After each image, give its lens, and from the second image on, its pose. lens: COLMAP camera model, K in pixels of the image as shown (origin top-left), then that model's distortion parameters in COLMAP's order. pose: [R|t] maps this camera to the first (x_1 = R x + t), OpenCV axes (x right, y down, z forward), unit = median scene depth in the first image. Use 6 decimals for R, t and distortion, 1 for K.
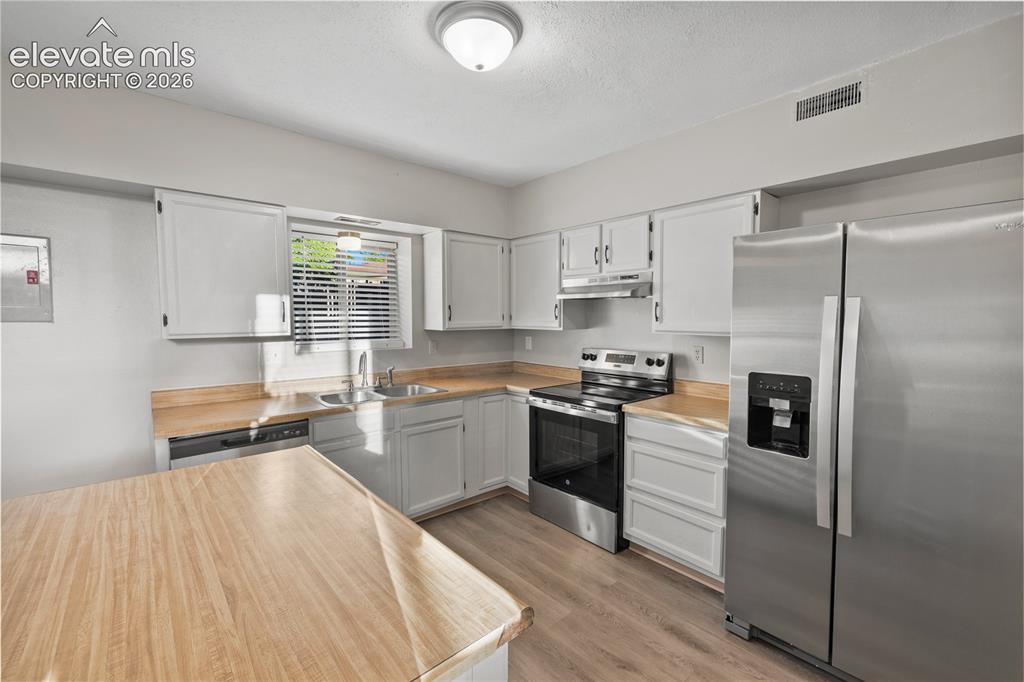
lens RADIAL K [[429.8, 0, 512.0], [0, 429.8, 341.0], [0, 0, 1]] dist [0.000616, -0.000014]
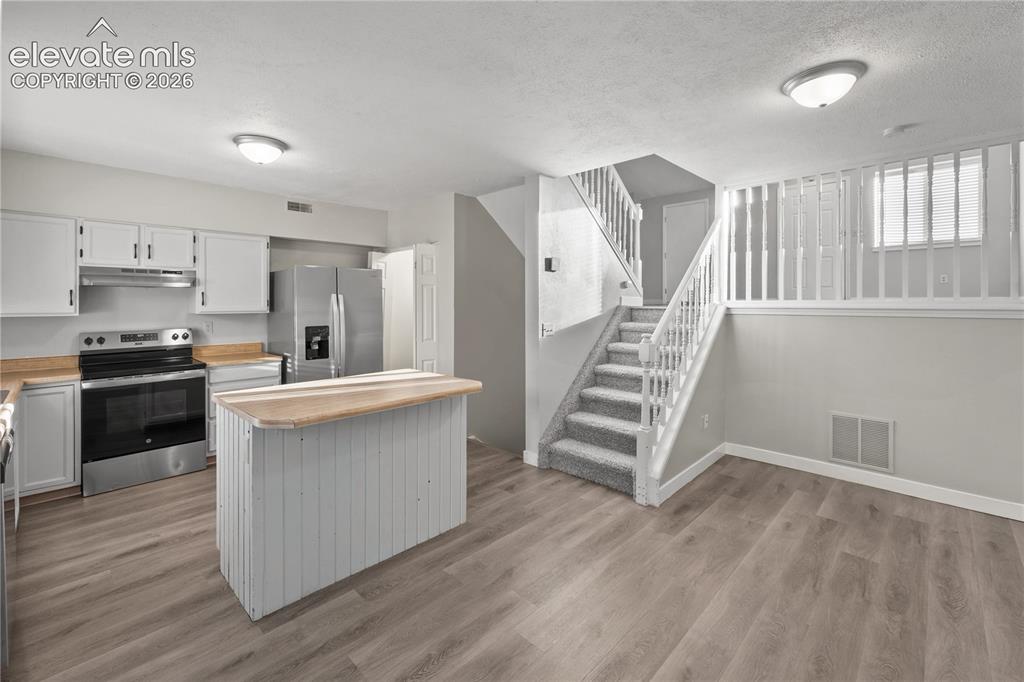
lens RADIAL K [[444.1, 0, 509.0], [0, 444.1, 304.6], [0, 0, 1]] dist [-0.000626, 0.000473]
pose [[-0.082813, -0.004618, 0.996554, -1.184639], [0.058745, 0.998228, 0.009507, -0.001261], [-0.994832, 0.059330, -0.082395, 0.089343]]
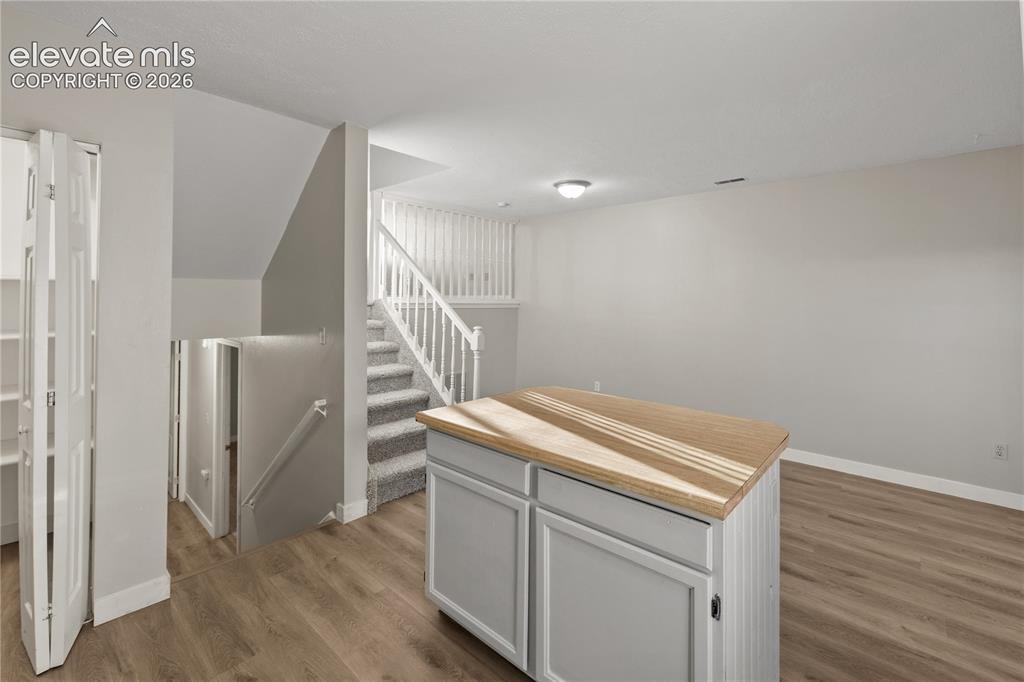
lens RADIAL K [[446.9, 0, 510.7], [0, 446.9, 297.4], [0, 0, 1]] dist [-0.000297, 0.000090]
pose [[-0.993113, -0.011954, -0.116546, -0.050594], [-0.018004, 0.998537, 0.050994, -0.051469], [0.115766, 0.052741, -0.991875, 0.960013]]
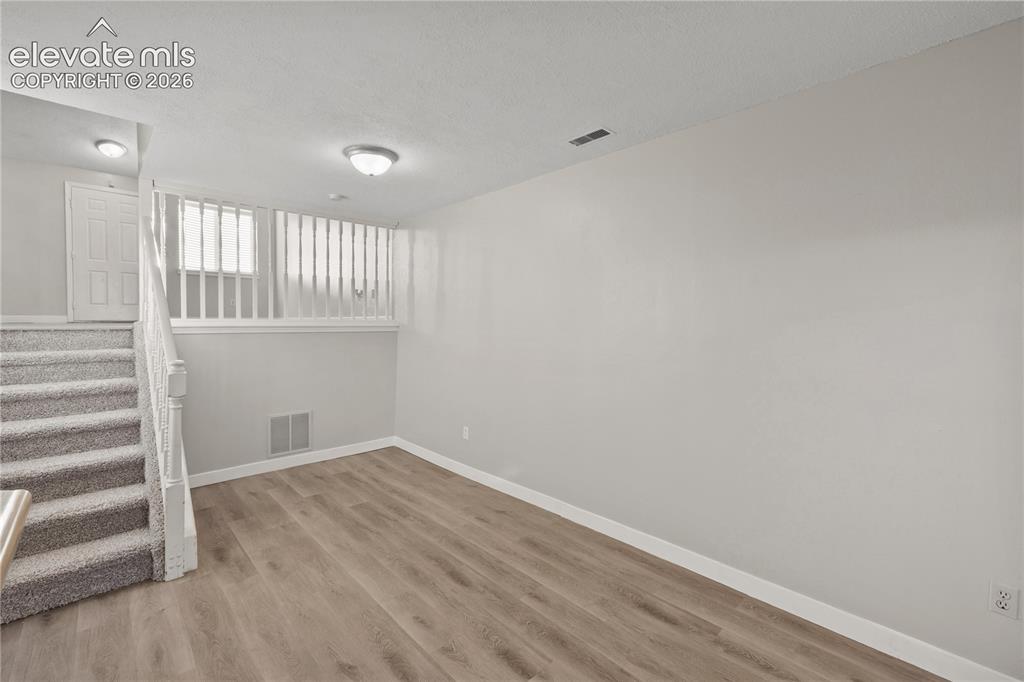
lens RADIAL K [[432.0, 0, 504.2], [0, 432.0, 335.4], [0, 0, 1]] dist [-0.000956, -0.000213]
pose [[-0.999051, -0.003422, -0.043429, -0.715039], [-0.007190, 0.996191, 0.086897, -0.024336], [0.042966, 0.087126, -0.995270, 0.521433]]
